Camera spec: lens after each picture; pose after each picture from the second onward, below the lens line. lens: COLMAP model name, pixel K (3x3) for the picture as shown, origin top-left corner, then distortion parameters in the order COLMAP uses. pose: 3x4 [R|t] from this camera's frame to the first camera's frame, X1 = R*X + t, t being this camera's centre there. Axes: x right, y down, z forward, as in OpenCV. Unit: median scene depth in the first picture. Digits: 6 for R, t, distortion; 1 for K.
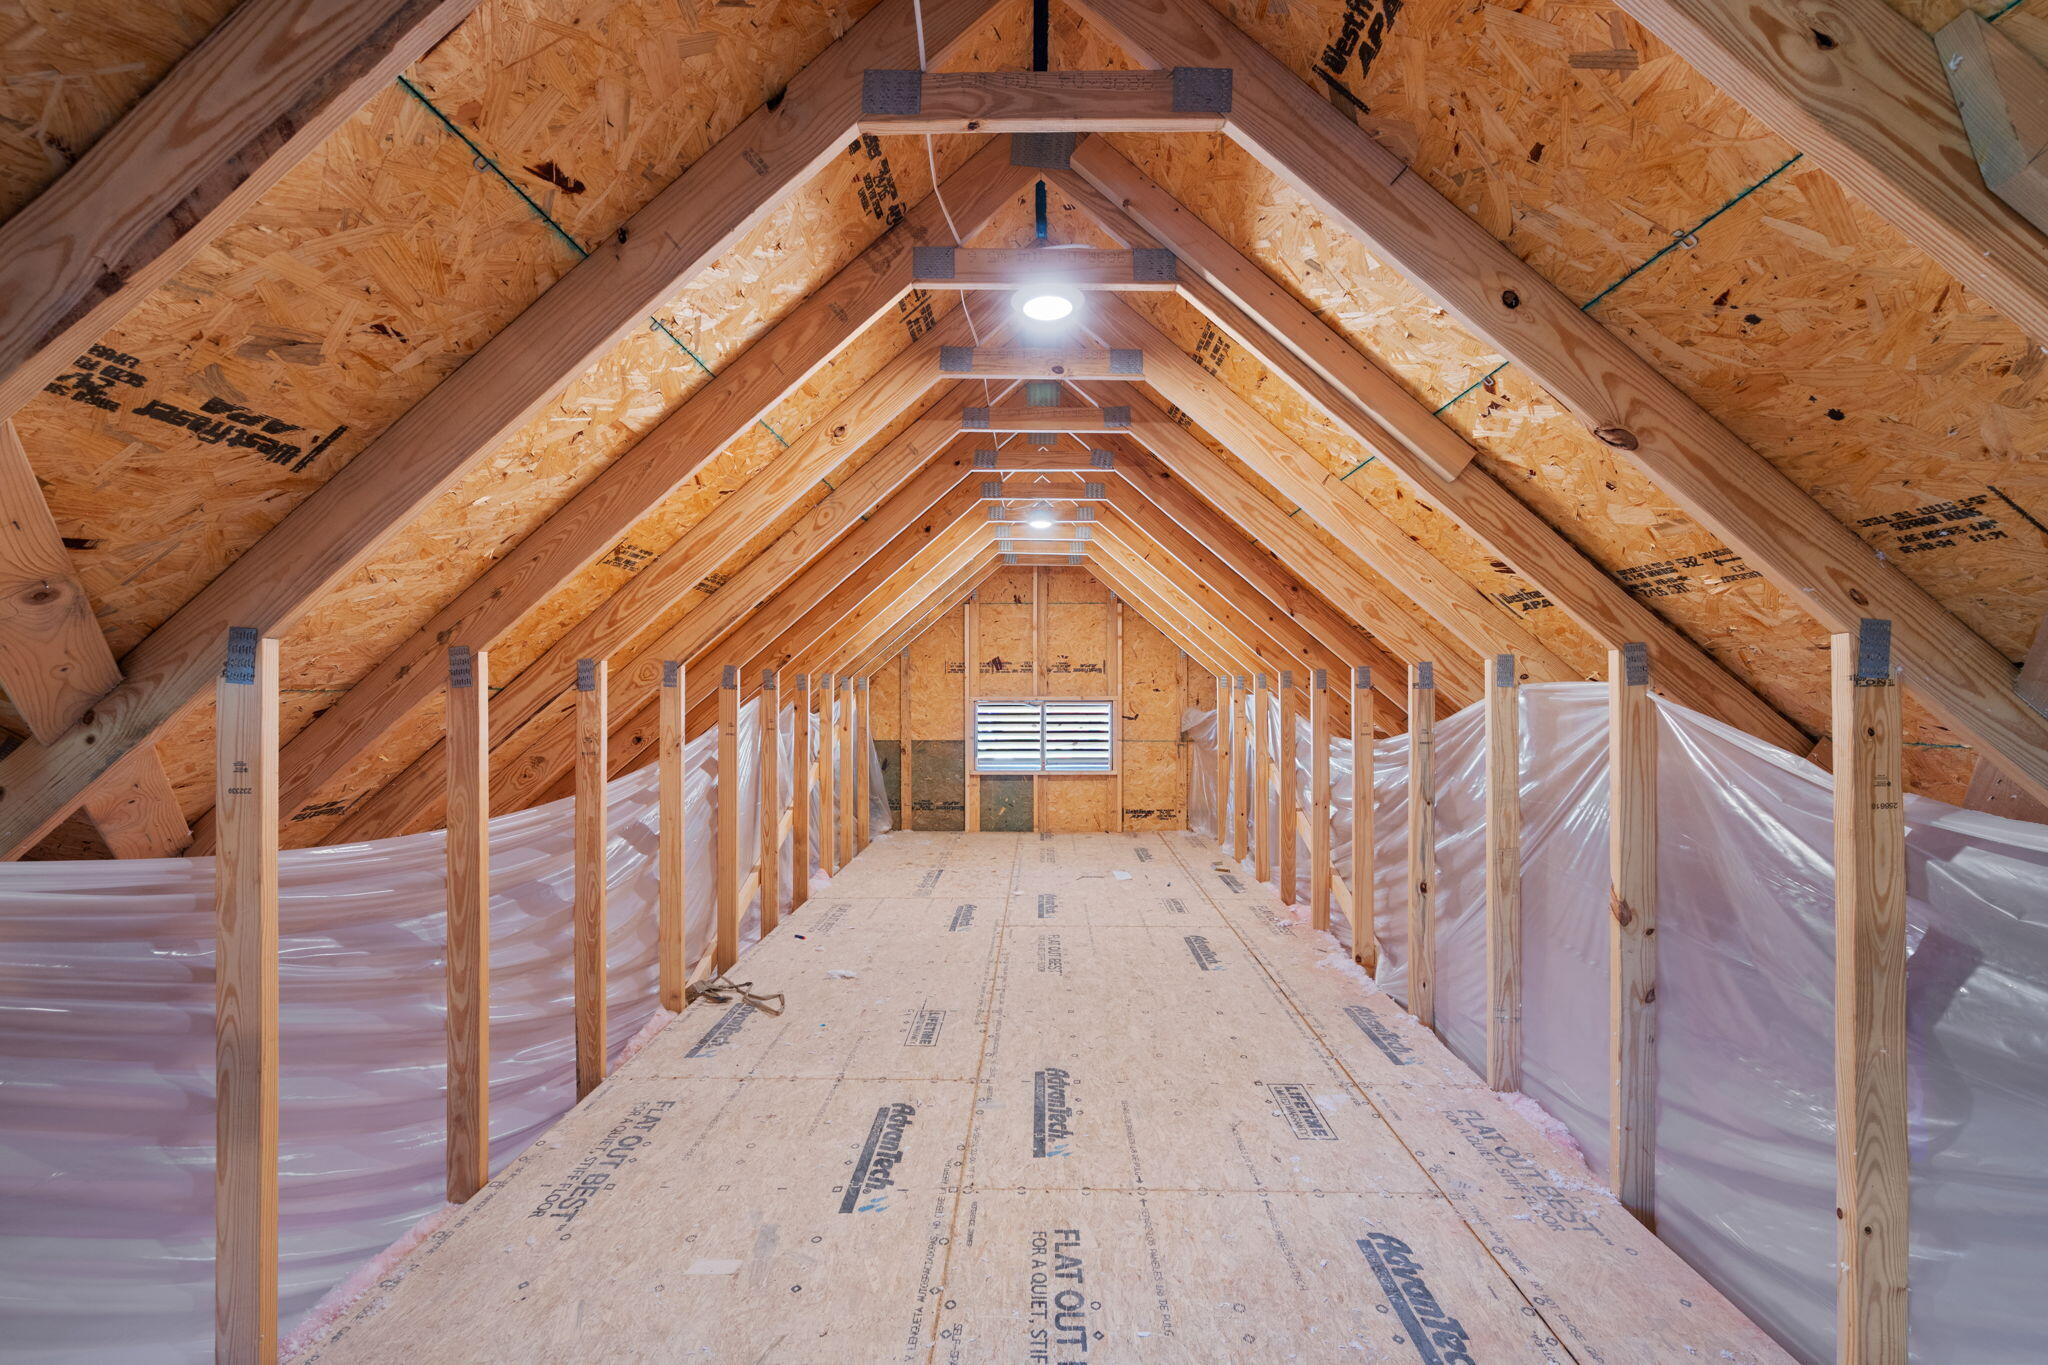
lens RADIAL K [[848.9, 0, 1027.1], [0, 848.9, 722.2], [0, 0, 1]] dist [-0.000284, -0.000055]
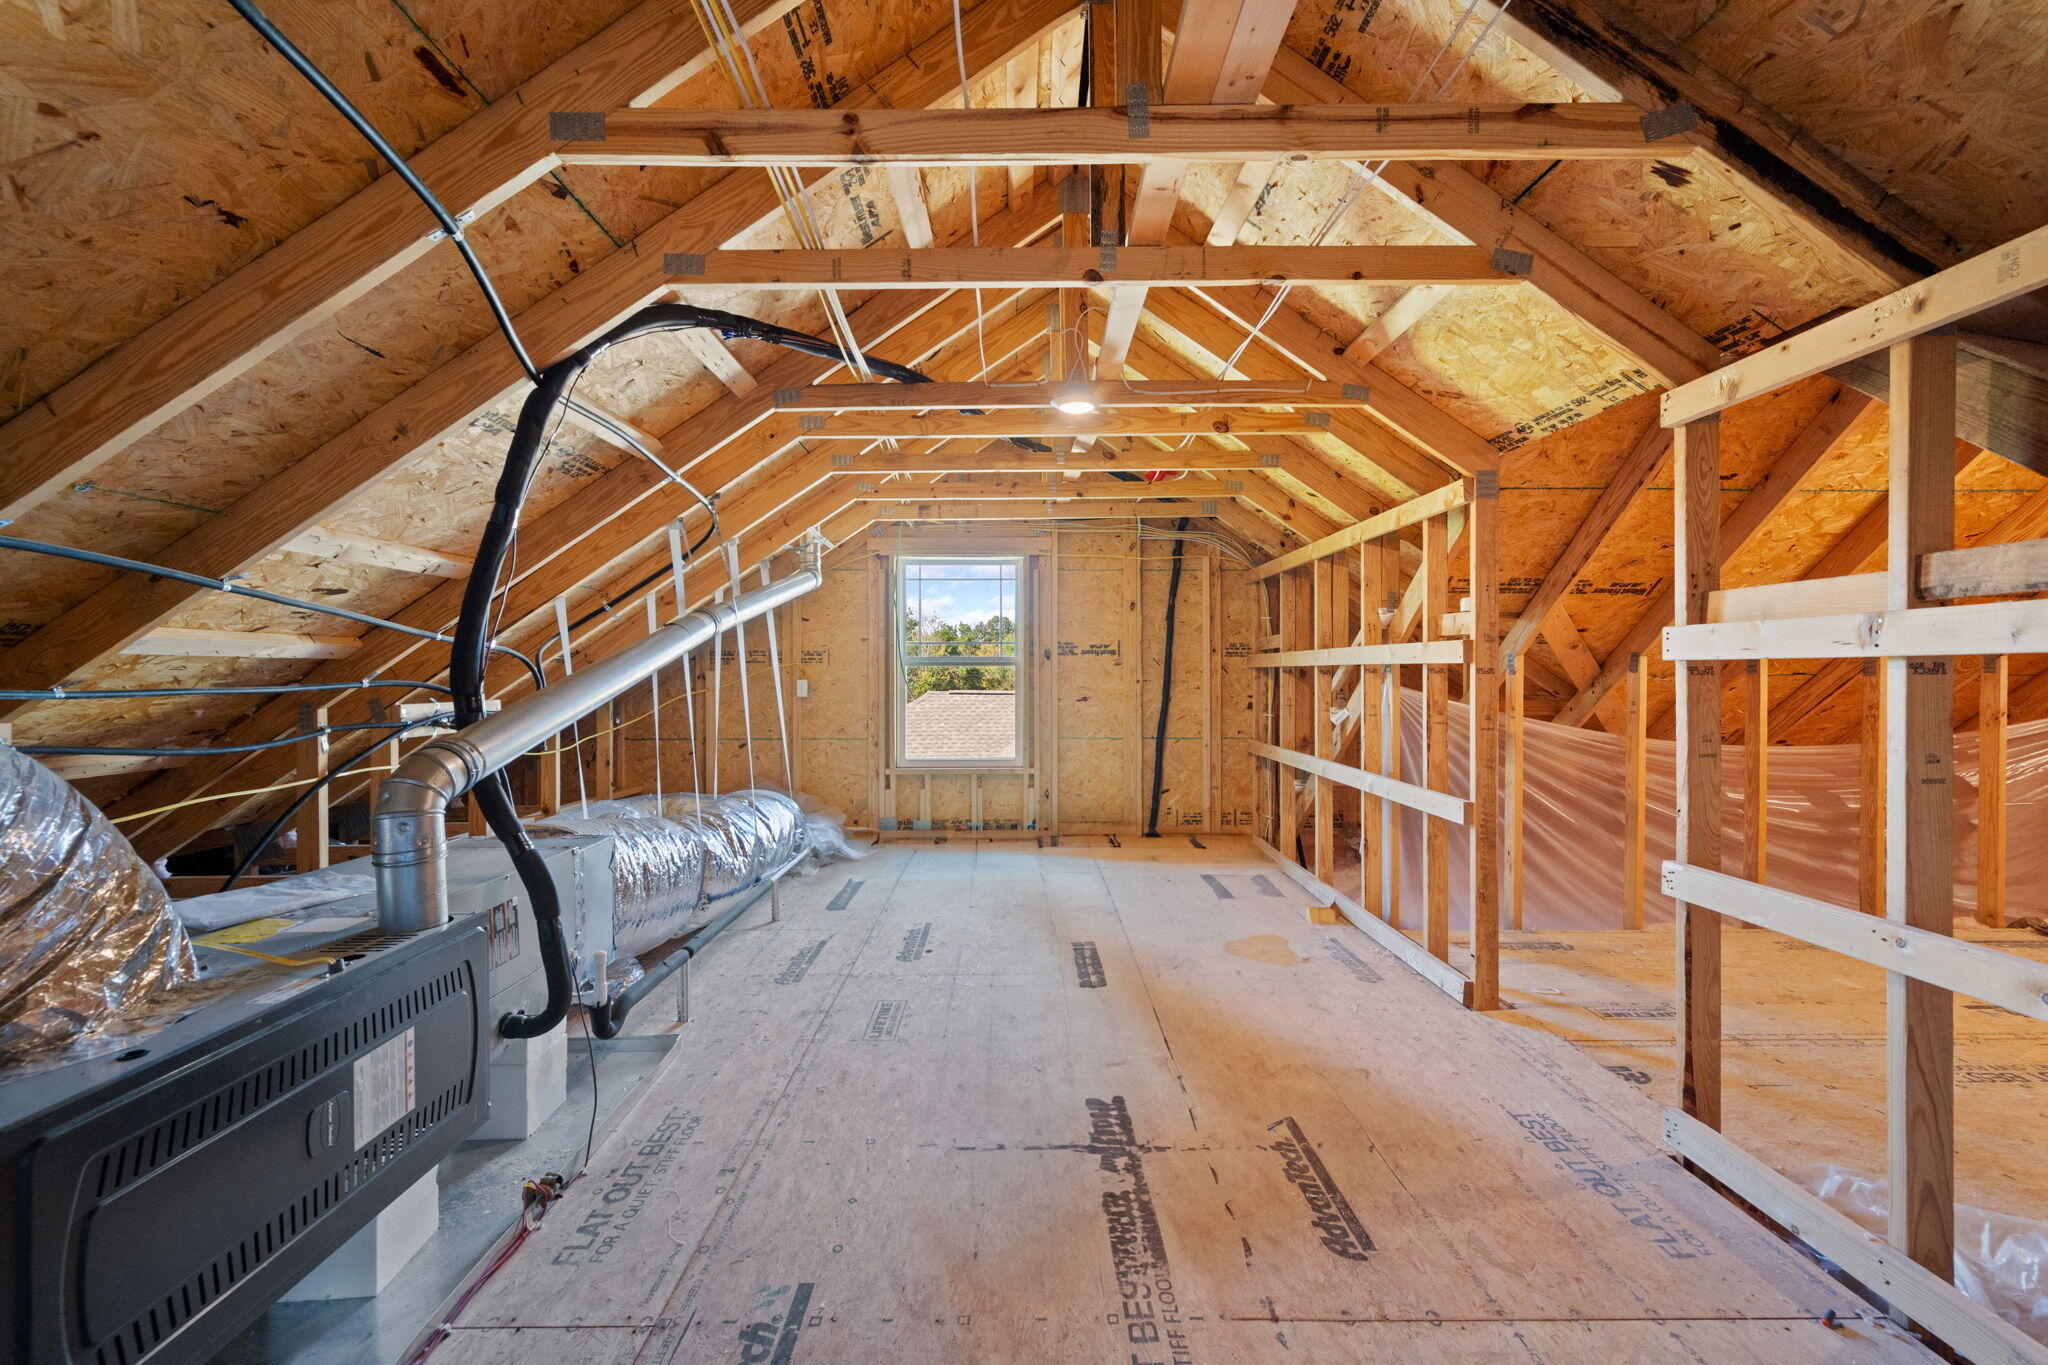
lens RADIAL K [[811.1, 0, 1019.7], [0, 811.1, 678.2], [0, 0, 1]] dist [0.000300, -0.000181]
pose [[0.014196, 0.009651, -0.999853, 1.813859], [-0.027711, 0.999573, 0.009254, 0.001522], [0.999515, 0.027575, 0.014457, -1.105120]]
